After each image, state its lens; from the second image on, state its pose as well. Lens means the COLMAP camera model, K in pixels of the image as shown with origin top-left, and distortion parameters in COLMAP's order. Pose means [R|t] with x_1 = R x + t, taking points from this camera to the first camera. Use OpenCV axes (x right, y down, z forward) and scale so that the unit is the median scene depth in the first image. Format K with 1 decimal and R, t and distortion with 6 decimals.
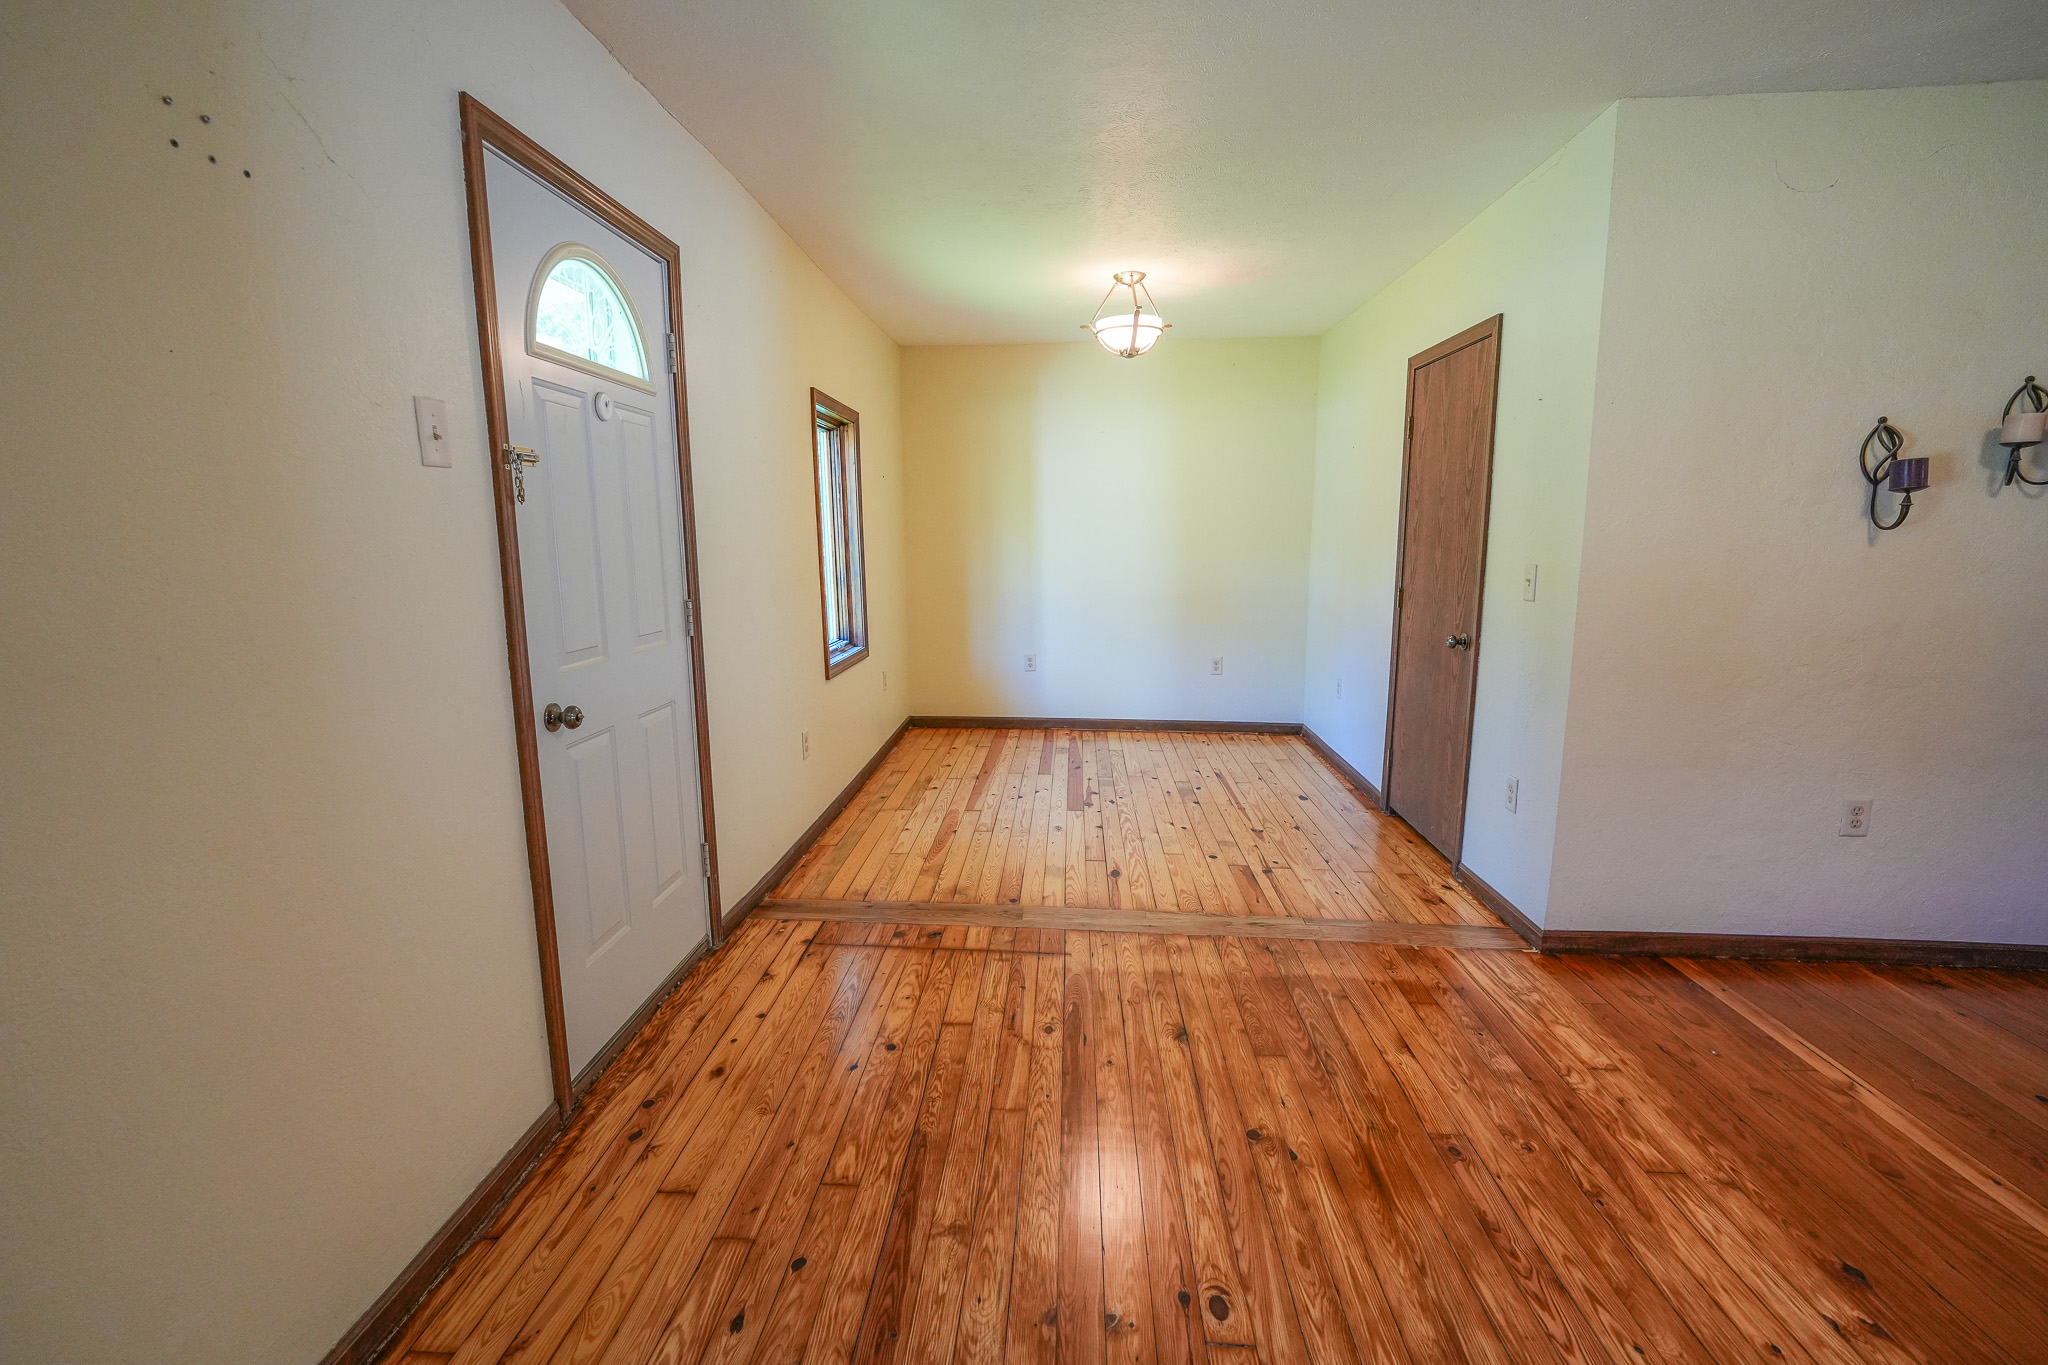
lens RADIAL K [[904.5, 0, 1018.3], [0, 904.5, 684.2], [0, 0, 1]] dist [-0.020679, 0.008278]
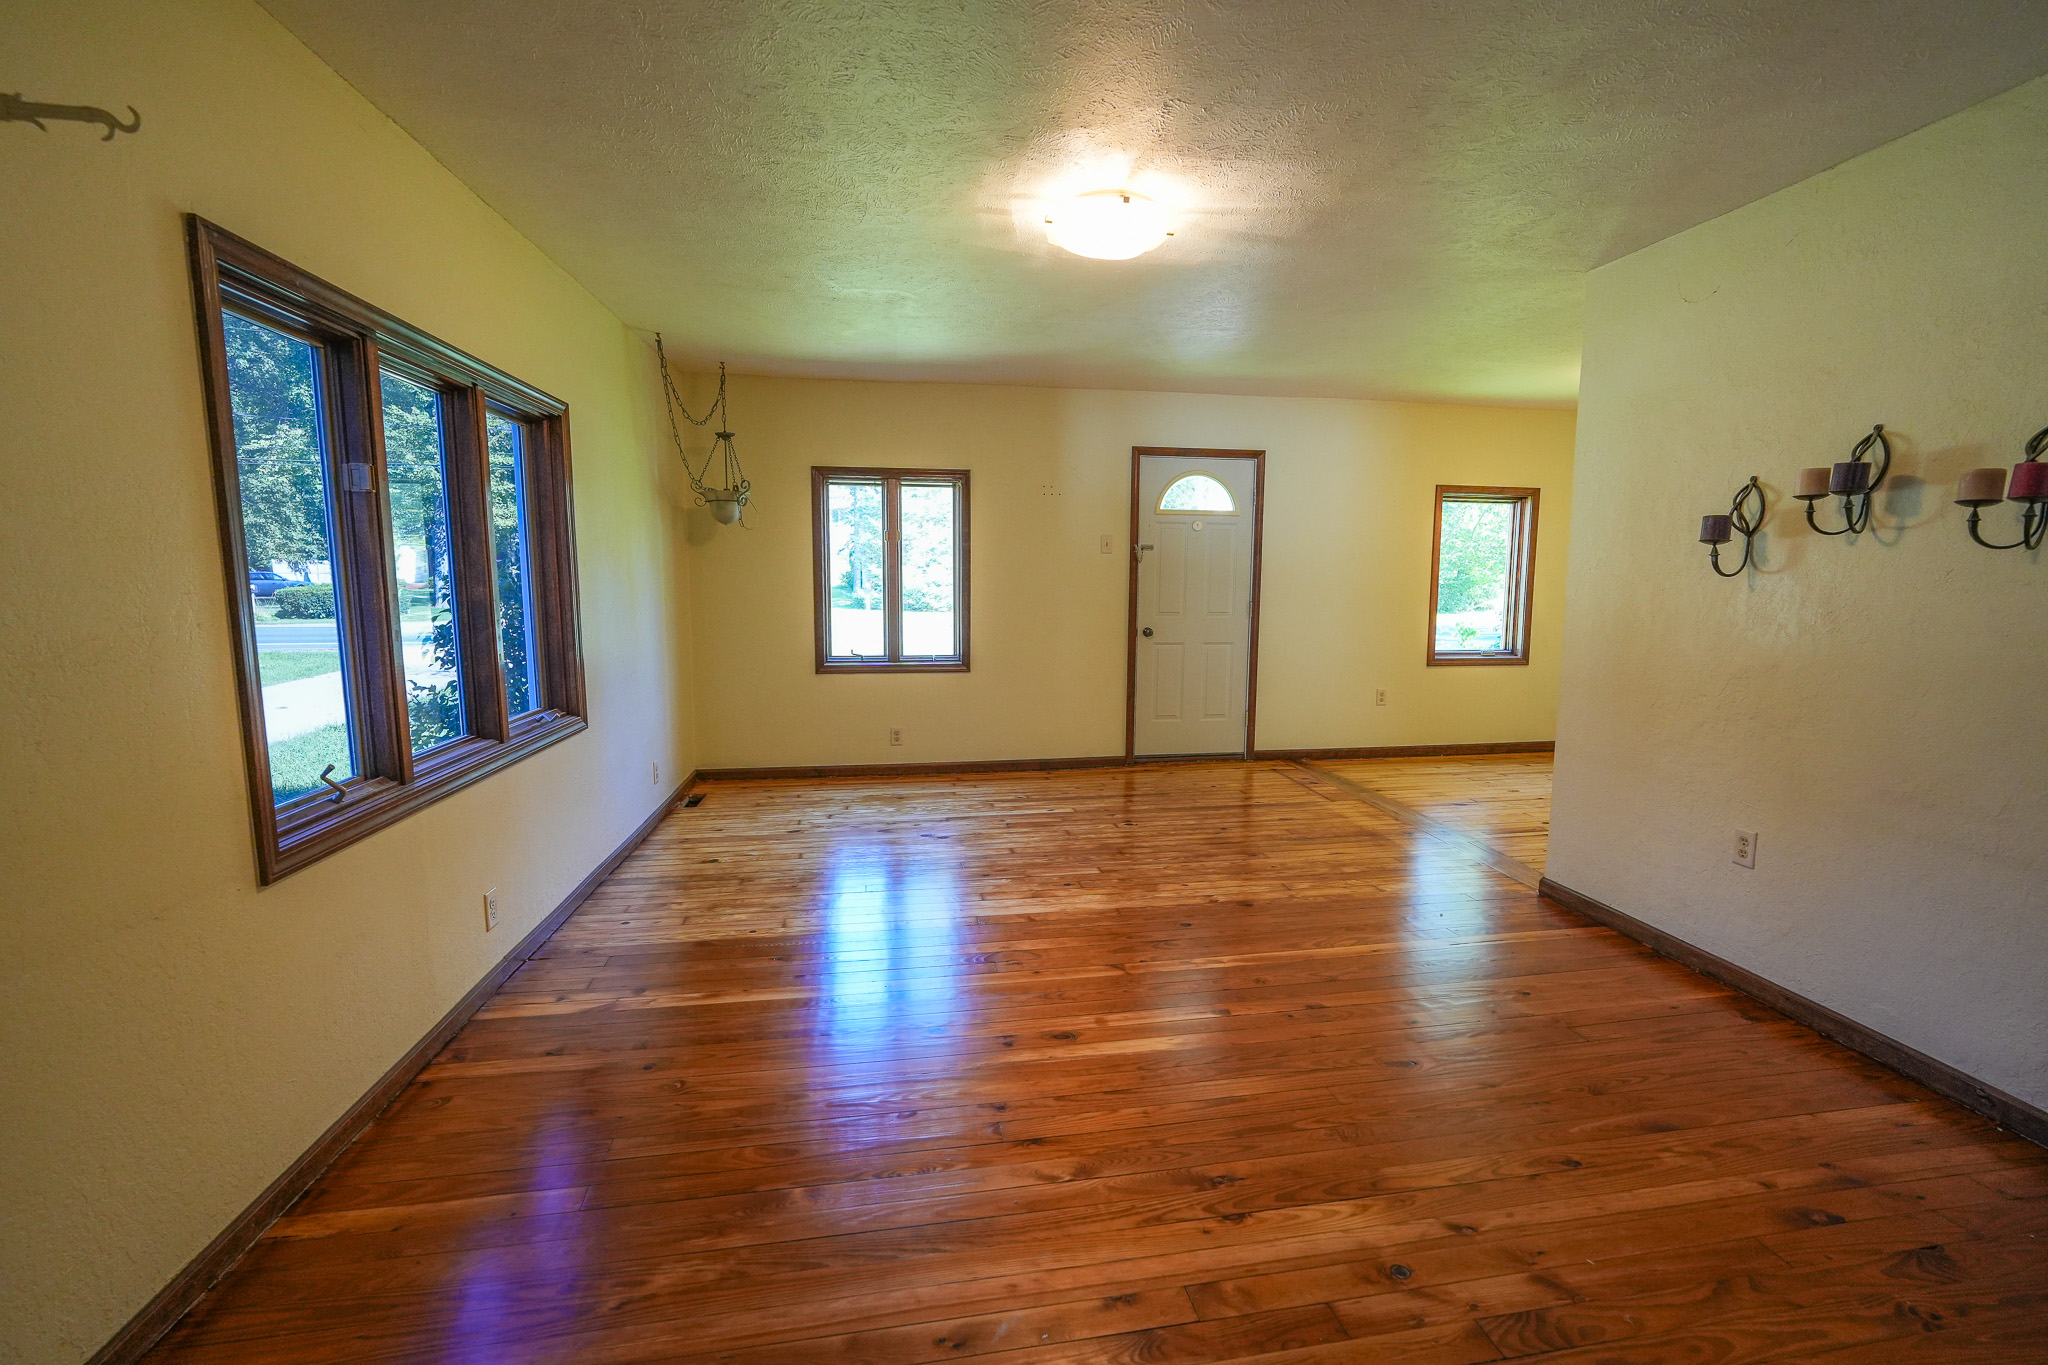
lens RADIAL K [[904.5, 0, 1026.0], [0, 904.5, 691.8], [0, 0, 1]] dist [-0.020679, 0.008278]
pose [[0.240171, 0.133993, -0.961438, 1.874158], [-0.165357, 0.981599, 0.095496, 0.008201], [0.956543, 0.136045, 0.257908, -0.119815]]
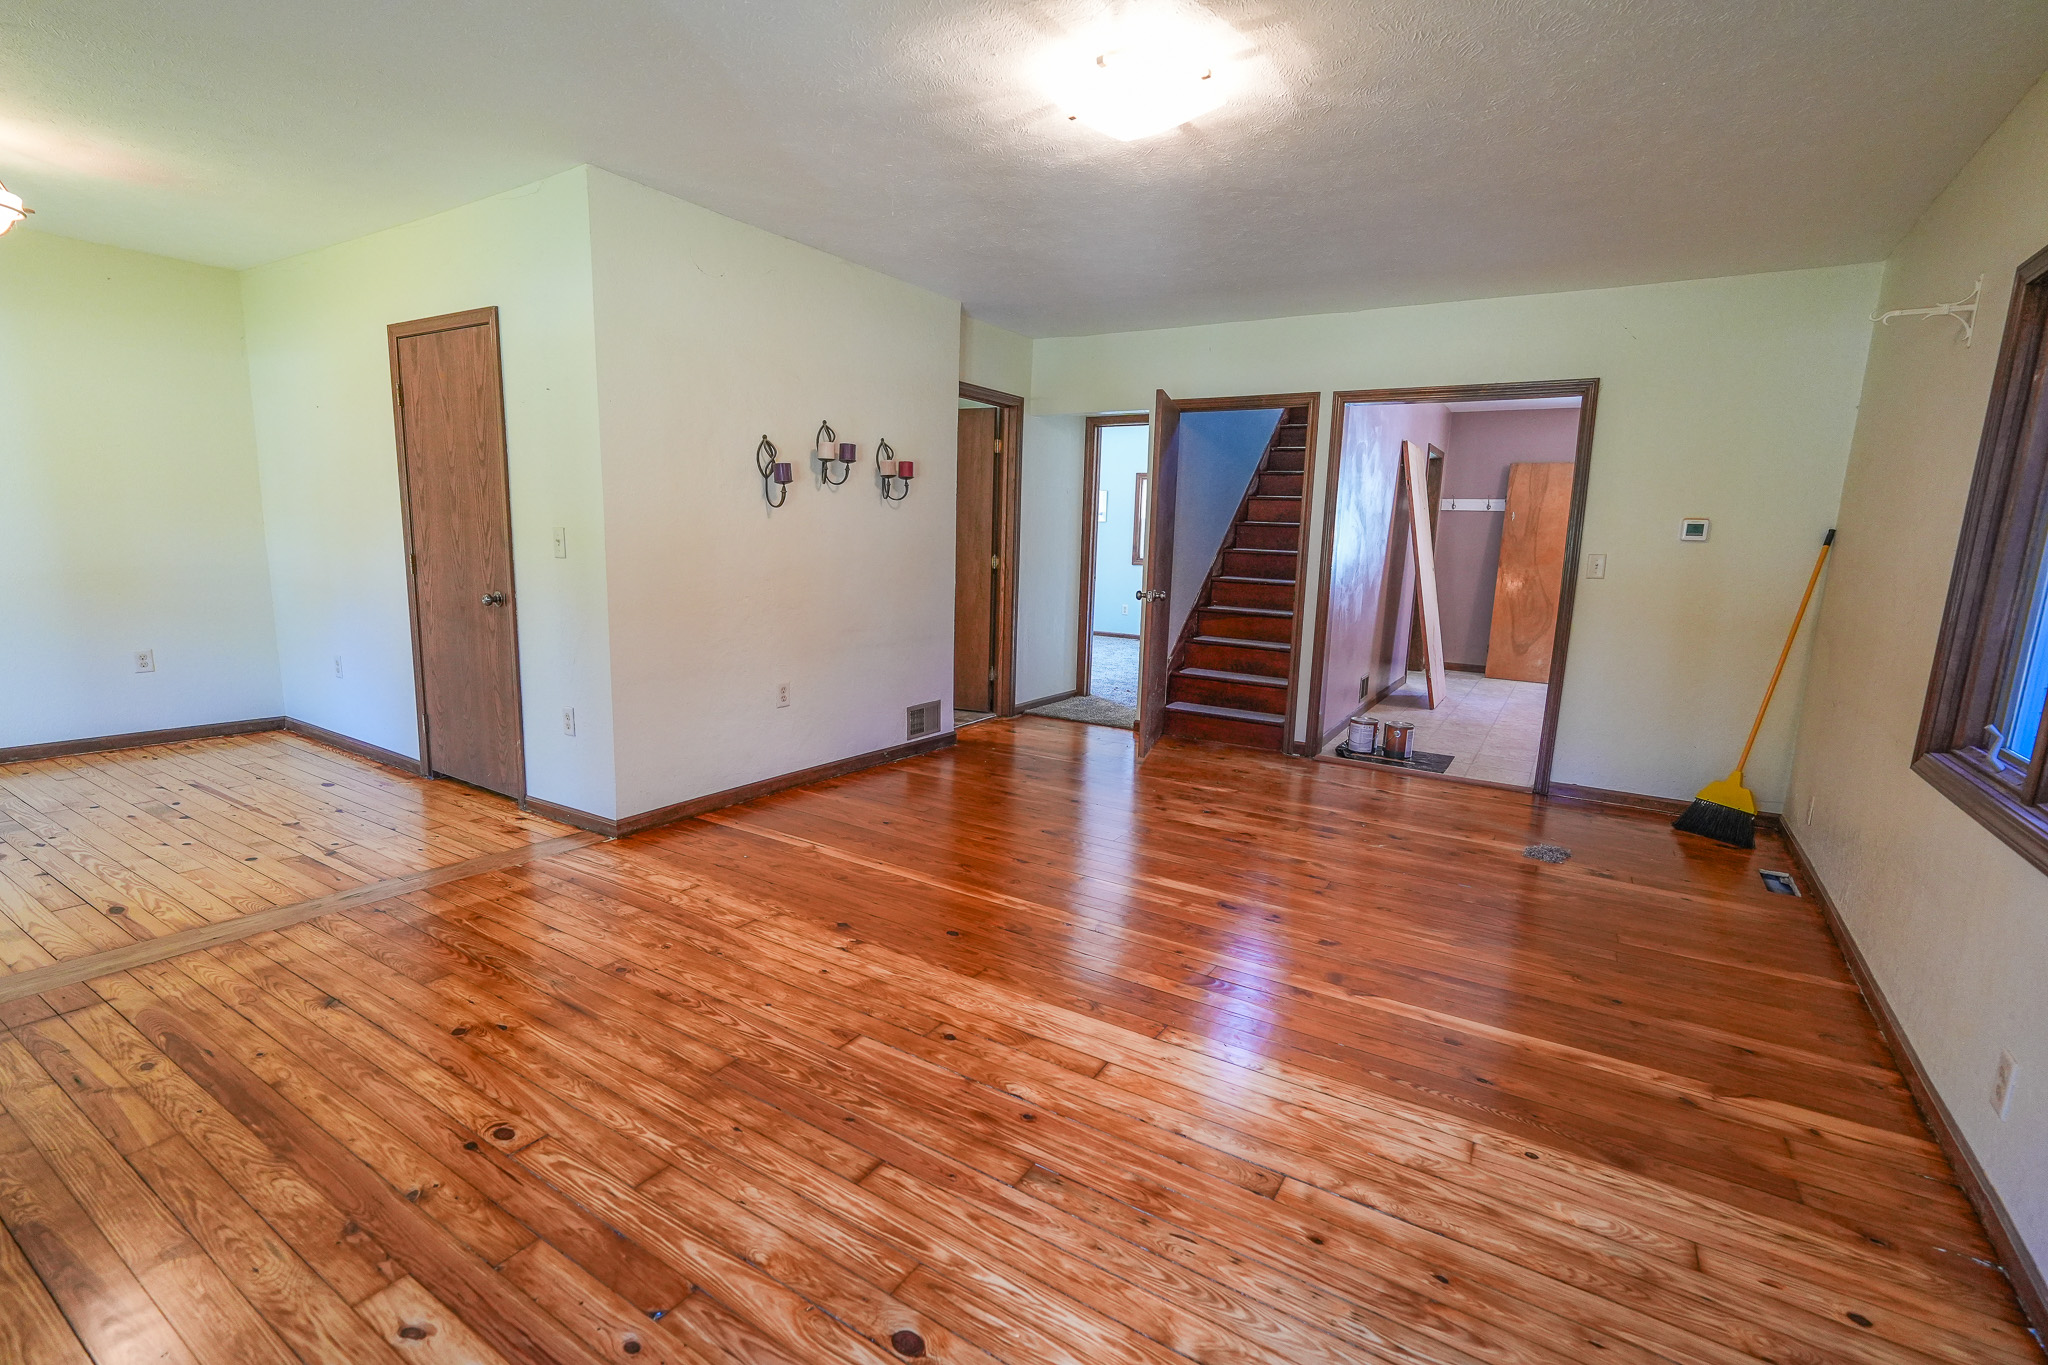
lens RADIAL K [[904.5, 0, 1021.4], [0, 904.5, 687.0], [0, 0, 1]] dist [-0.020679, 0.008278]
pose [[0.470309, -0.128483, 0.873099, -0.253224], [0.113099, 0.989962, 0.084757, 0.054299], [-0.875225, 0.058884, 0.480119, -0.123090]]
